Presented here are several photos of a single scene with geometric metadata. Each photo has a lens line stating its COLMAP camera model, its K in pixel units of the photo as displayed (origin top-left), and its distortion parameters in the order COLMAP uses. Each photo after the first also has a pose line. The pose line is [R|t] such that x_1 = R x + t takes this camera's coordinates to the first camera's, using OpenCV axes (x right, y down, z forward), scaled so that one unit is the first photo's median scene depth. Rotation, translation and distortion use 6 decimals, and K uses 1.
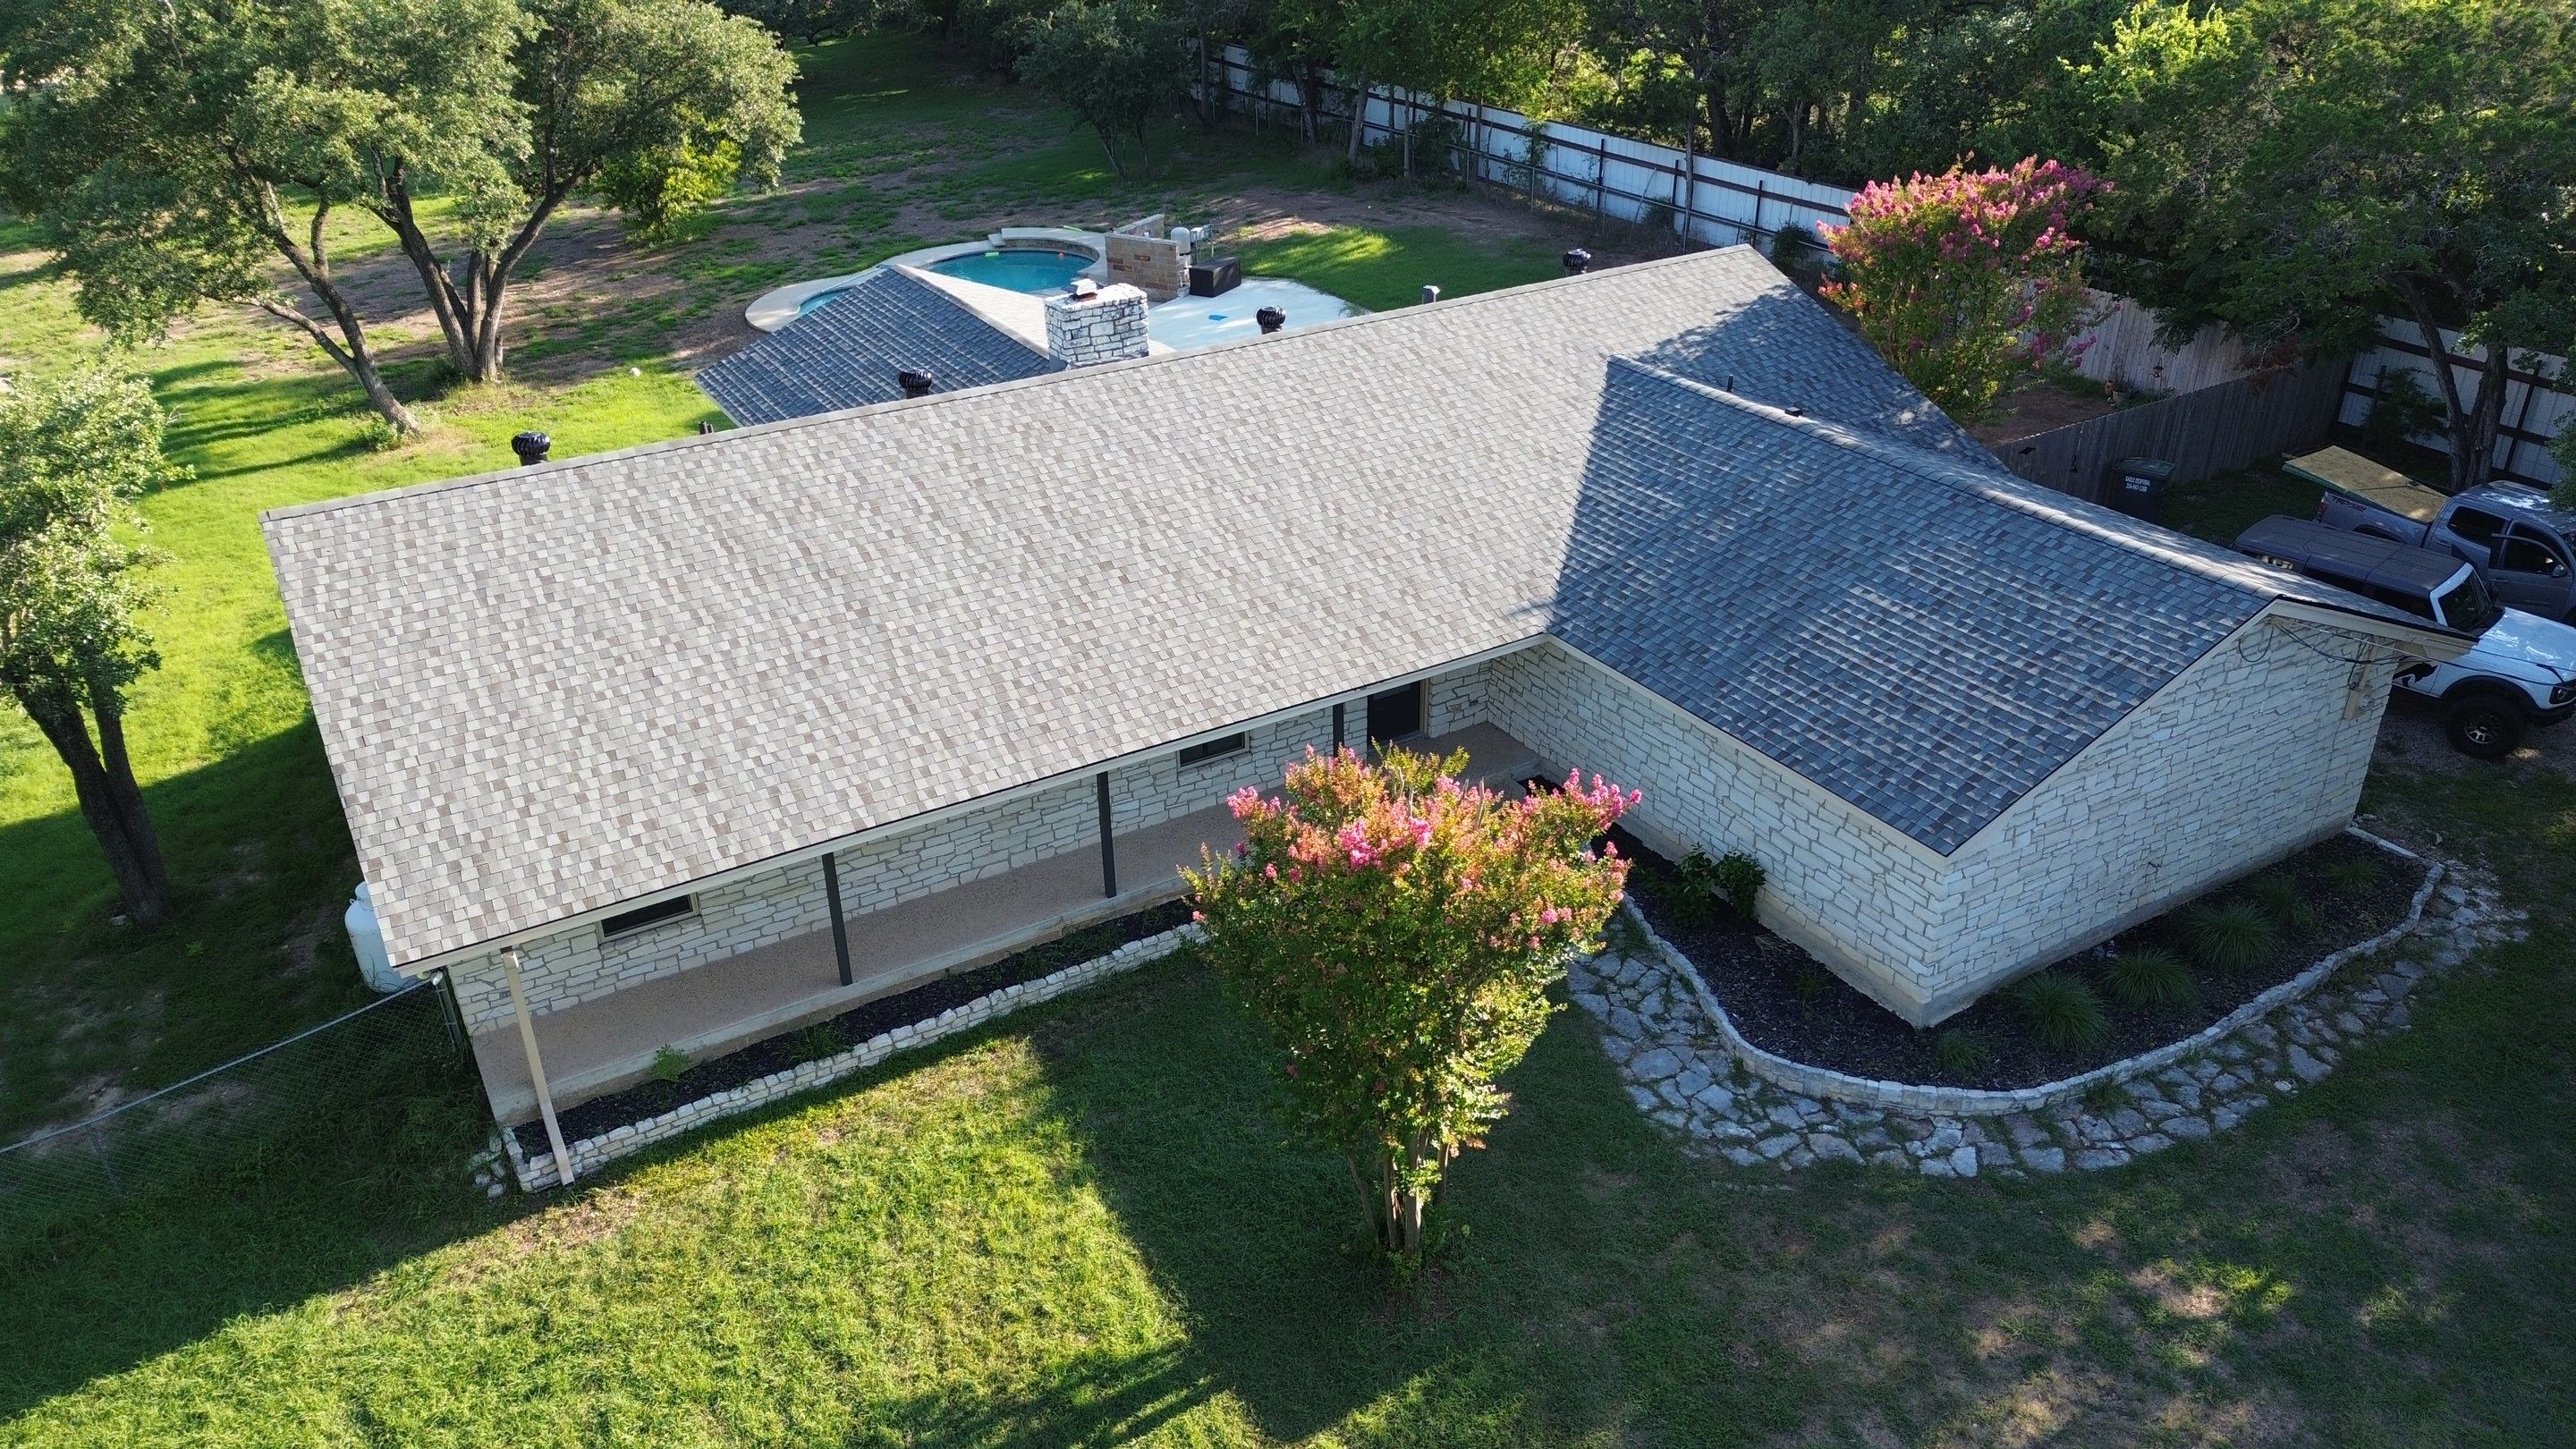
lens RADIAL K [[1822.3, 0, 1289.6], [0, 1822.3, 722.2], [0, 0, 1]] dist [0.060840, -0.062893]
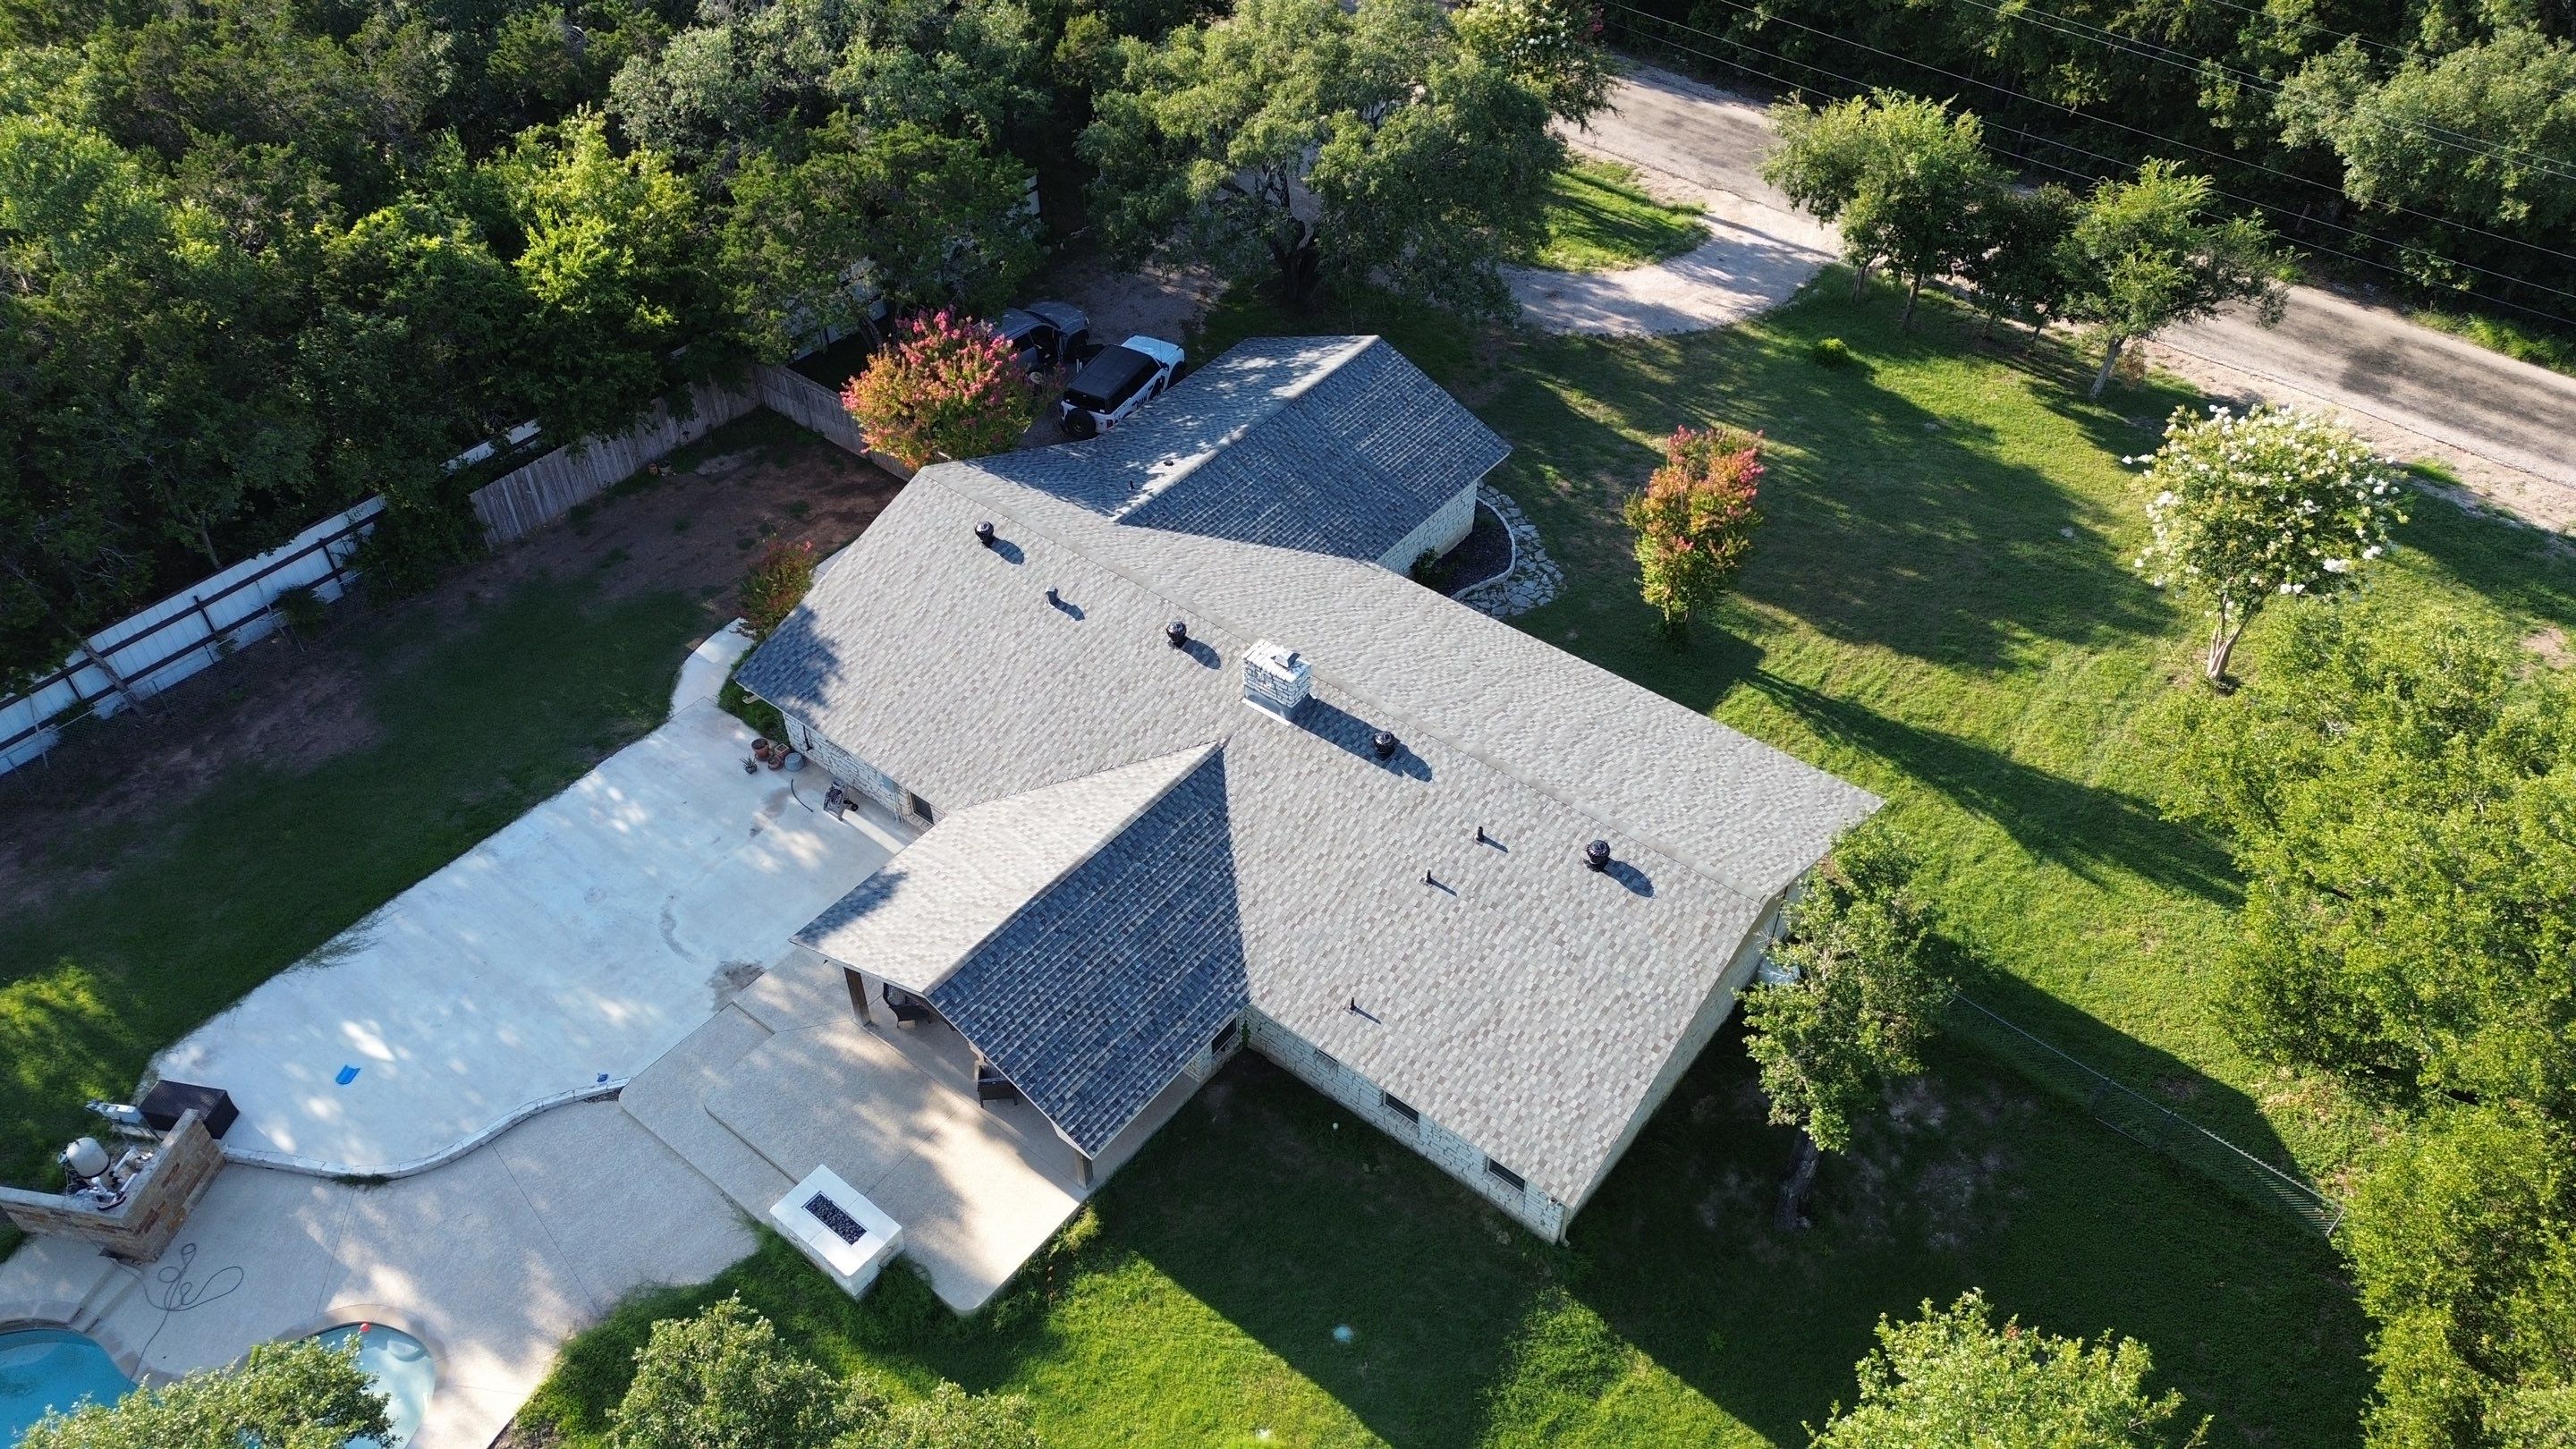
lens RADIAL K [[1822.3, 0, 1289.6], [0, 1822.3, 722.2], [0, 0, 1]] dist [0.060840, -0.062893]
pose [[-0.359516, -0.616047, 0.700881, -1.415439], [0.437838, 0.551921, 0.709705, -1.502362], [-0.824043, 0.562022, 0.071304, 1.117248]]
